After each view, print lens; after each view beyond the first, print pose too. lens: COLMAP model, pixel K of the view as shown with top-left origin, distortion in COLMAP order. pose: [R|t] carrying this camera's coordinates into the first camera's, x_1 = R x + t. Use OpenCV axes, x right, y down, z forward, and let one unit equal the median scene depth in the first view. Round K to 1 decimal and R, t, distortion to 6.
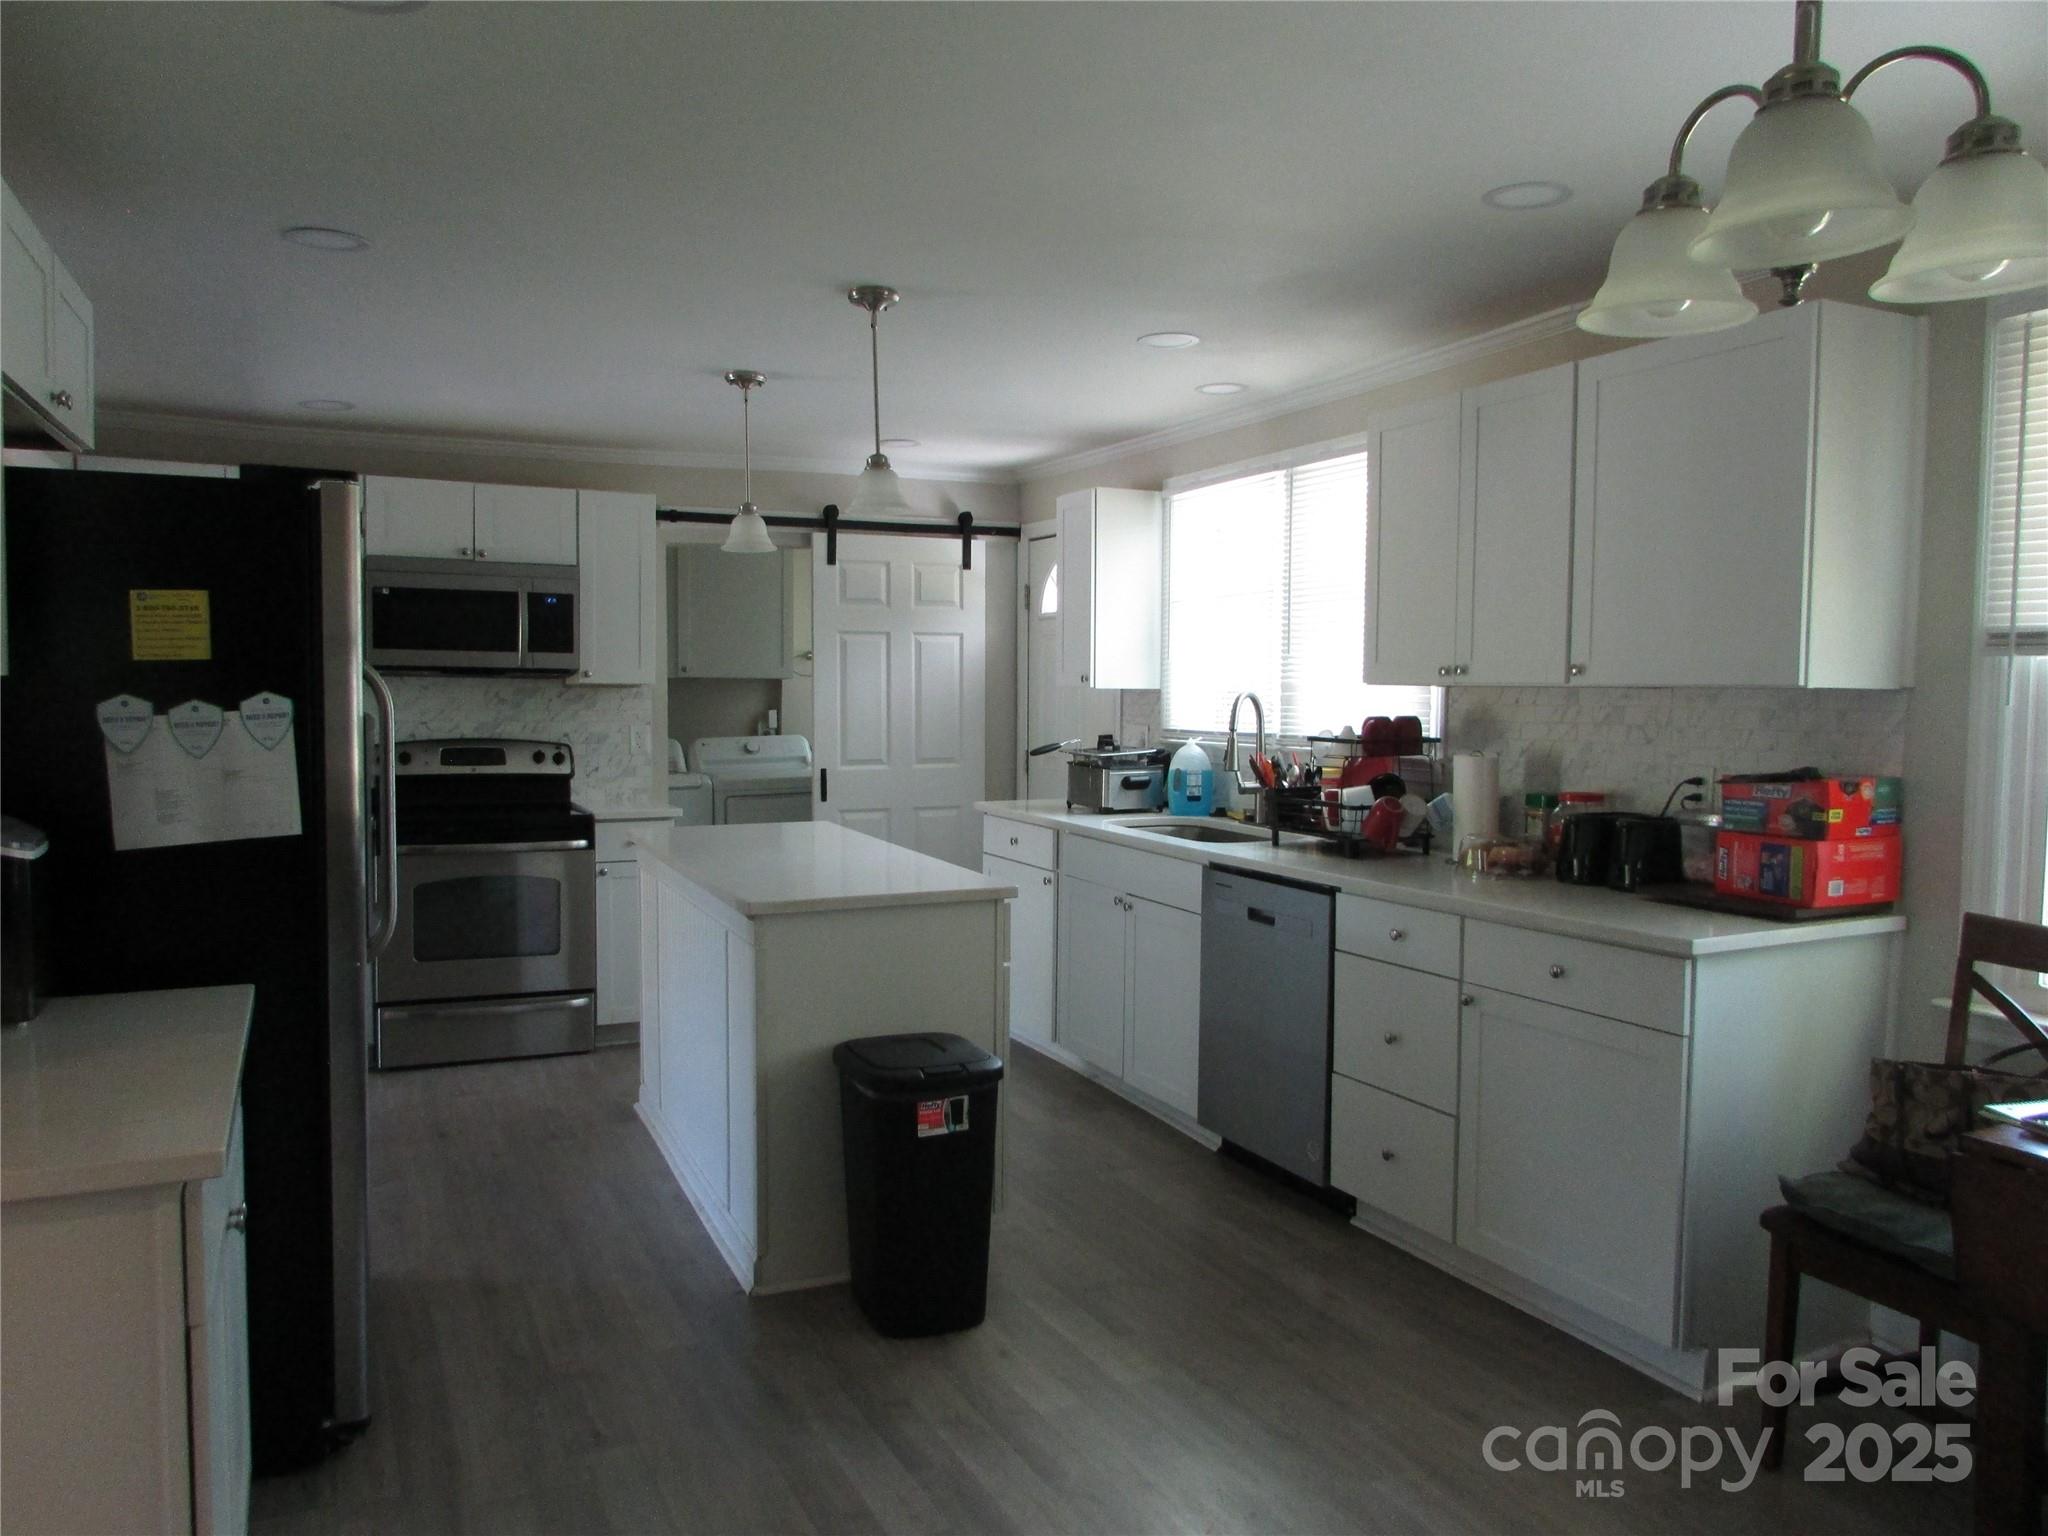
lens RADIAL K [[1448.4, 0, 1024.0], [0, 1448.4, 768.0], [0, 0, 1]] dist [-0.027102, 0.000911]
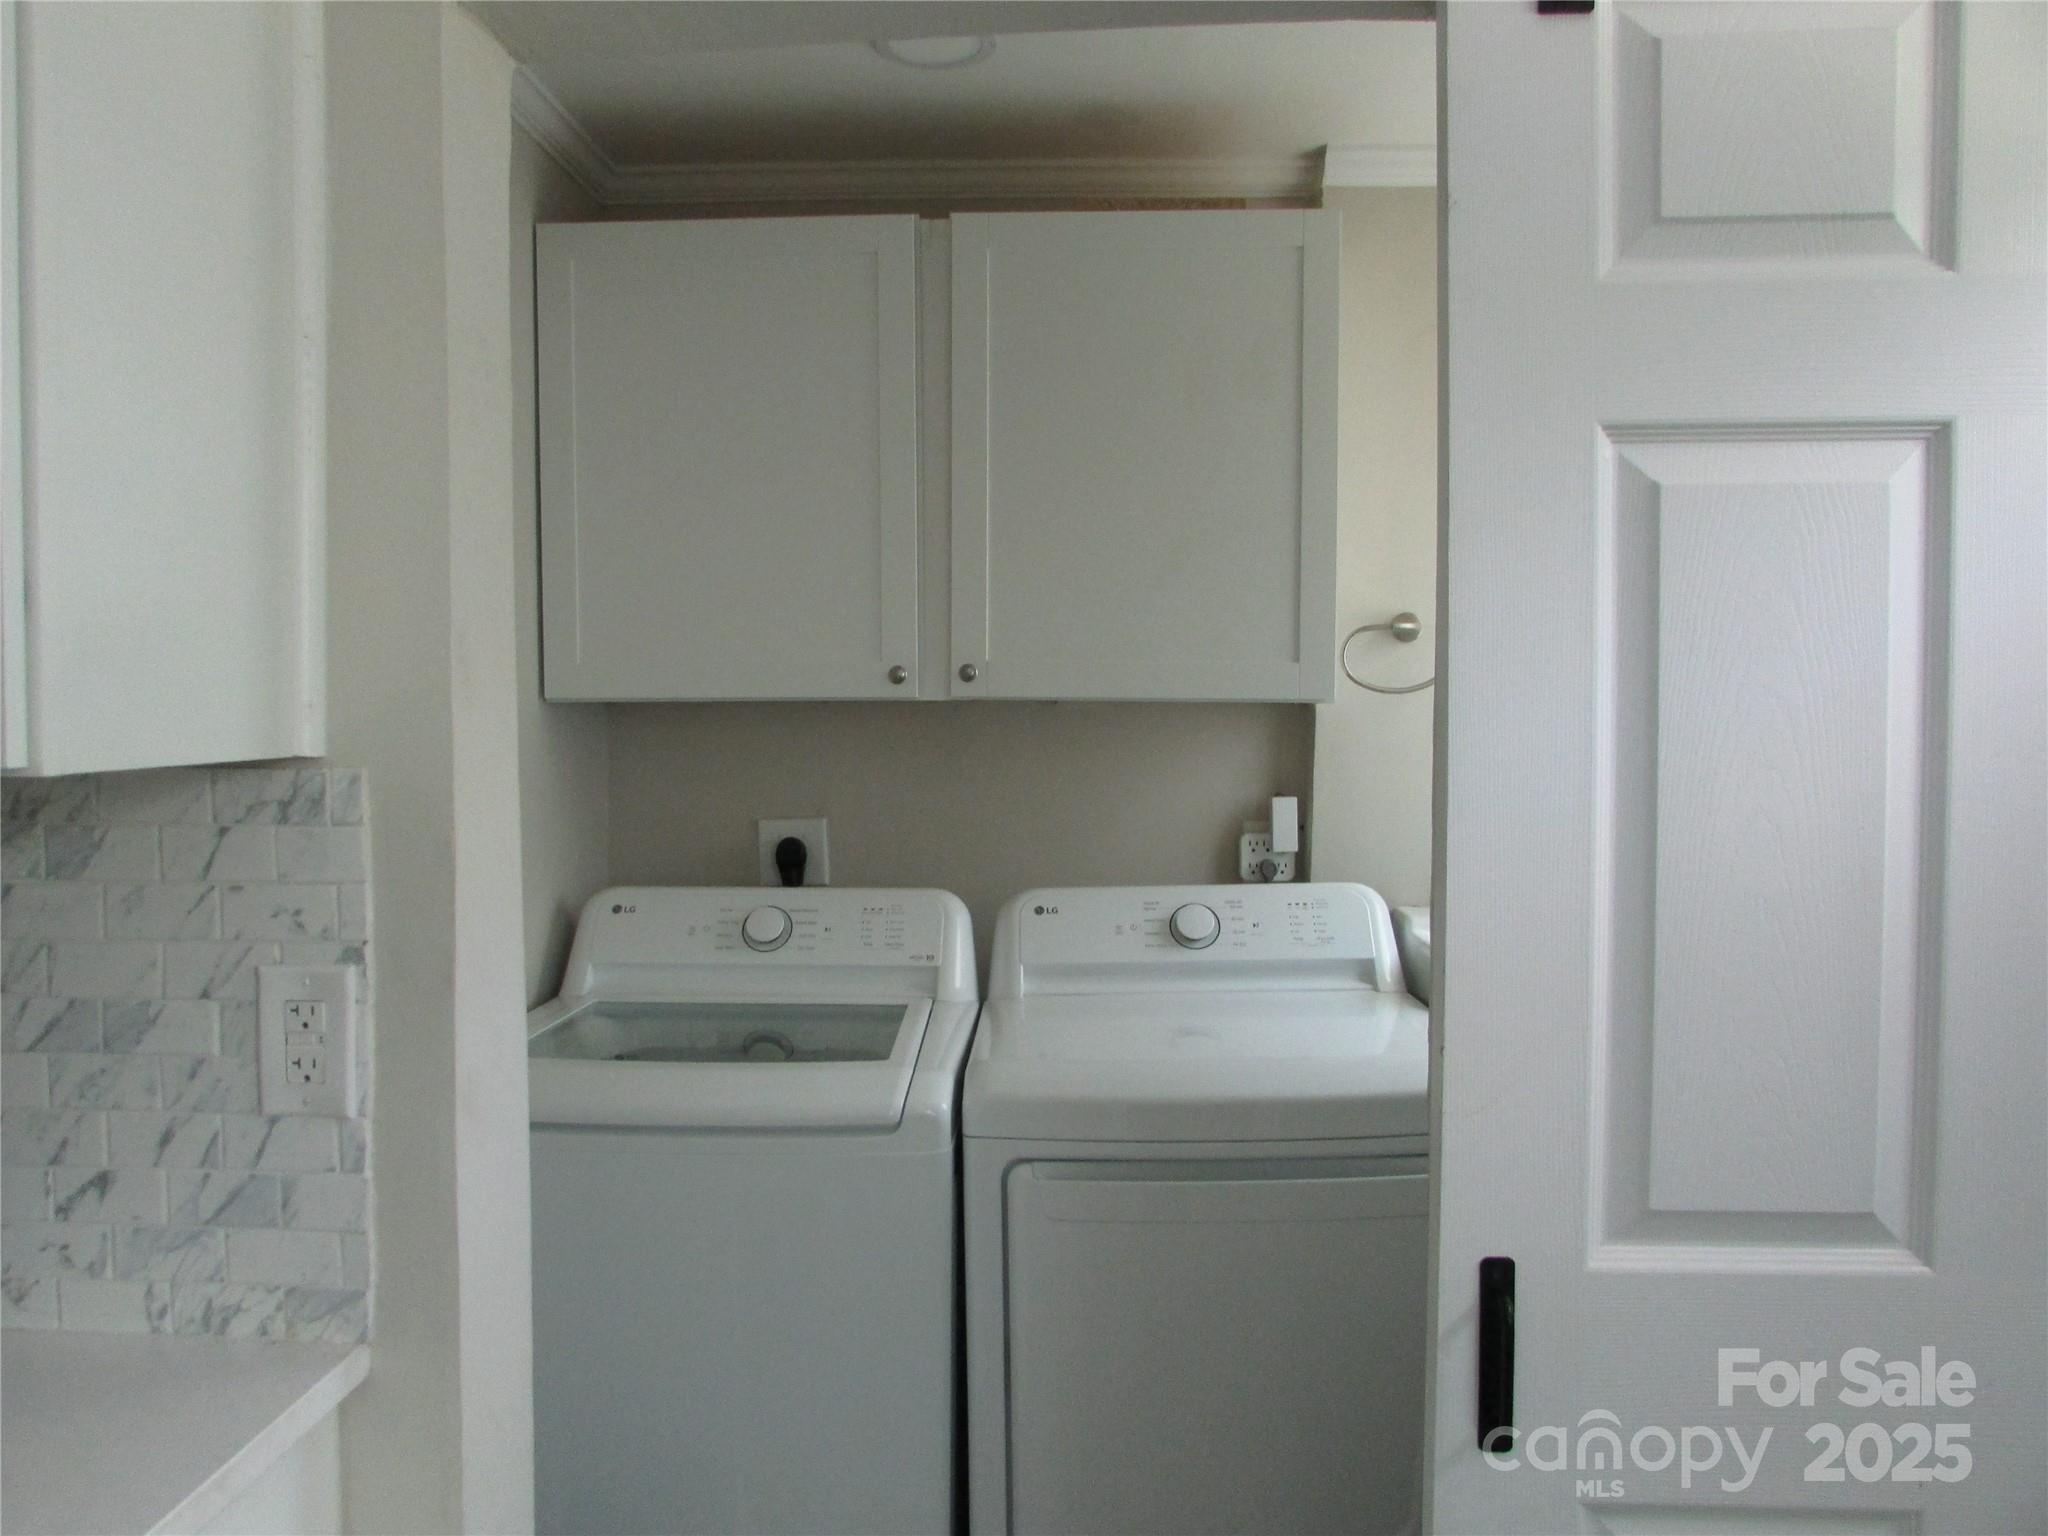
lens RADIAL K [[1448.4, 0, 1024.0], [0, 1448.4, 768.0], [0, 0, 1]] dist [-0.027102, 0.000911]
pose [[0.888670, 0.014298, -0.458325, -0.080152], [-0.019588, 0.999785, -0.006792, -0.044964], [0.458129, 0.015014, 0.888759, 0.712533]]
